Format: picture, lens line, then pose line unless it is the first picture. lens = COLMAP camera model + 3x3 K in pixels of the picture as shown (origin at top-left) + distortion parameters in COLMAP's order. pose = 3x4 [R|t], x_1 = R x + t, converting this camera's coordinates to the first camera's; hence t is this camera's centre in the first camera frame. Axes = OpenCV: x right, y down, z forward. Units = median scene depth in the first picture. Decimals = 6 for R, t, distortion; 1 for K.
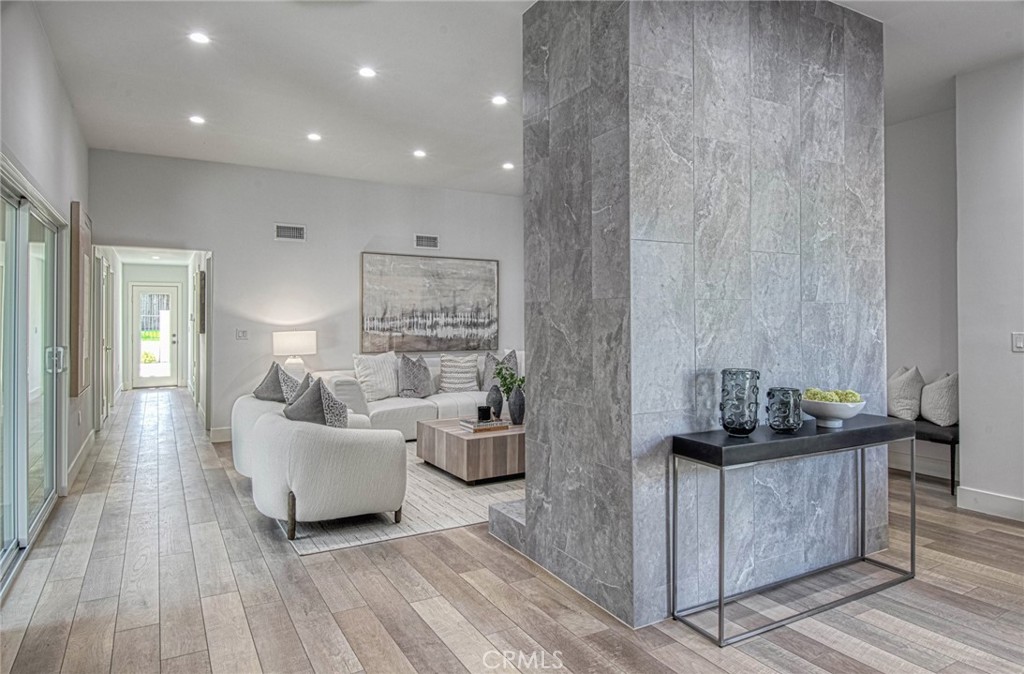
lens RADIAL K [[633.4, 0, 518.2], [0, 633.4, 310.4], [0, 0, 1]] dist [0.027081, -0.000724]
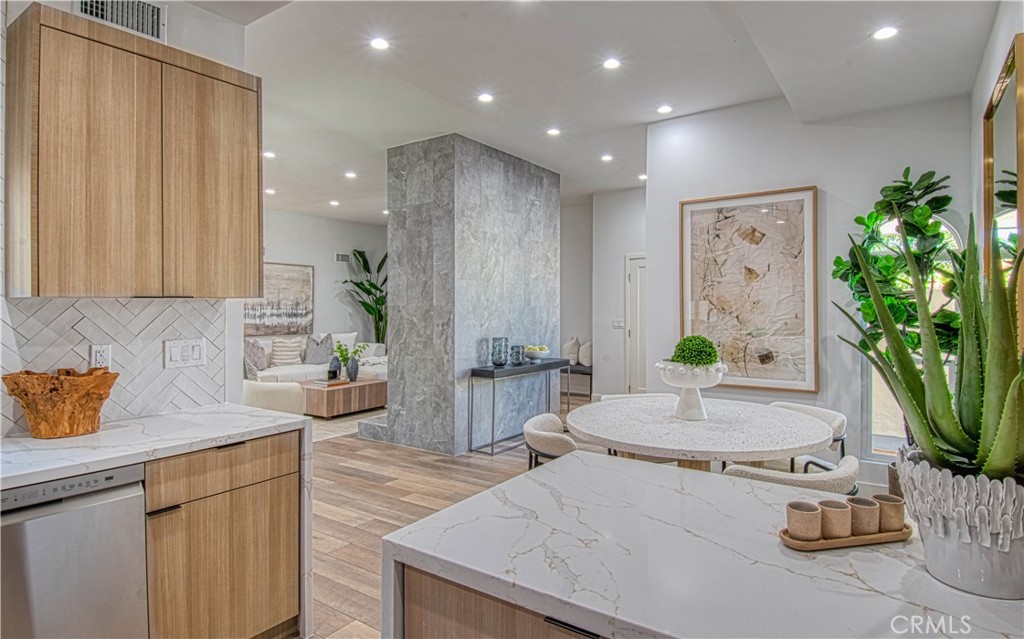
lens RADIAL K [[544.7, 0, 558.2], [0, 544.7, 302.9], [0, 0, 1]] dist [0.001304, 0.000021]
pose [[0.881523, 0.006586, 0.472095, -0.334222], [-0.009881, 0.999941, 0.004502, -0.035301], [-0.472038, -0.008633, 0.881536, -0.696312]]
